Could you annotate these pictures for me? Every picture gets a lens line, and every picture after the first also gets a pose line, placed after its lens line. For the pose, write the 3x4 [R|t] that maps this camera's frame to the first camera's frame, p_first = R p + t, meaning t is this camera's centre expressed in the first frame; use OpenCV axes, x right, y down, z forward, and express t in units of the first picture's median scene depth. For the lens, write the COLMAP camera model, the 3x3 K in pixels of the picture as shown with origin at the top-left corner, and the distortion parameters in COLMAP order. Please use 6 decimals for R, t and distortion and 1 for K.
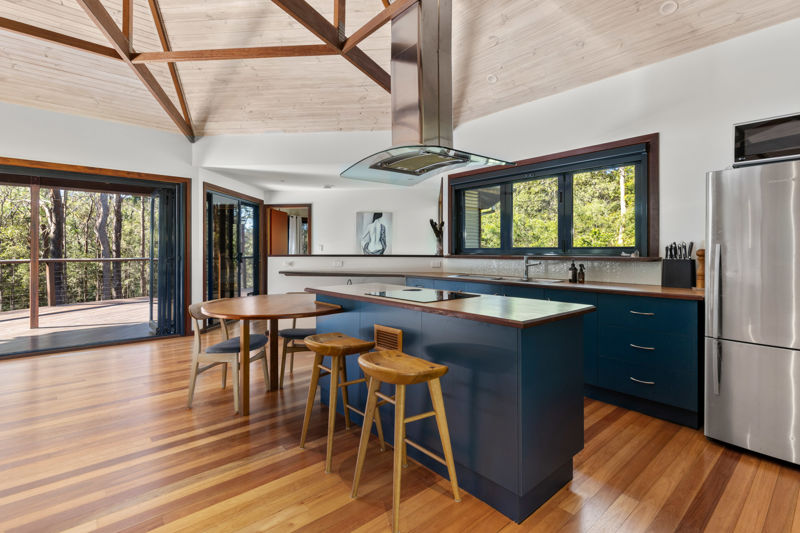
lens RADIAL K [[361.0, 0, 397.2], [0, 361.0, 248.0], [0, 0, 1]] dist [-0.004263, 0.000138]
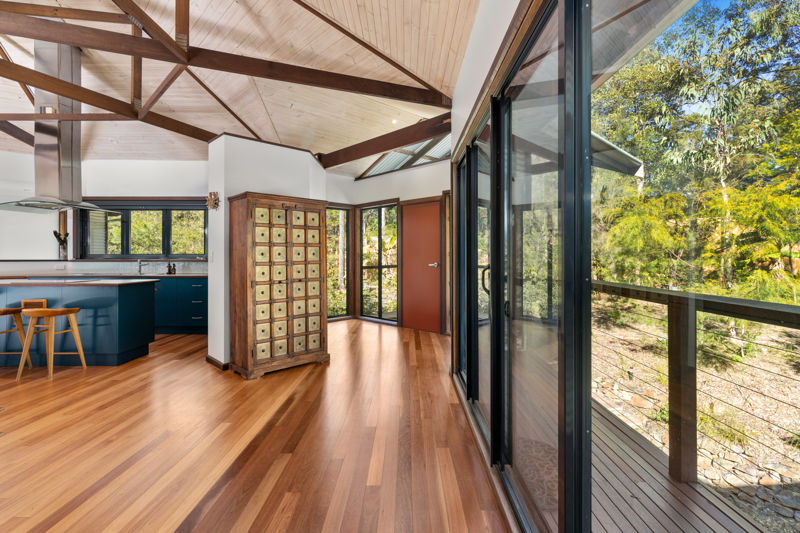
lens RADIAL K [[380.4, 0, 402.7], [0, 380.4, 252.7], [0, 0, 1]] dist [0.002843, -0.002094]
pose [[0.639955, 0.003197, 0.768406, -0.147419], [-0.006087, 0.999981, 0.000909, -0.012829], [-0.768388, -0.005259, 0.639962, -0.760956]]
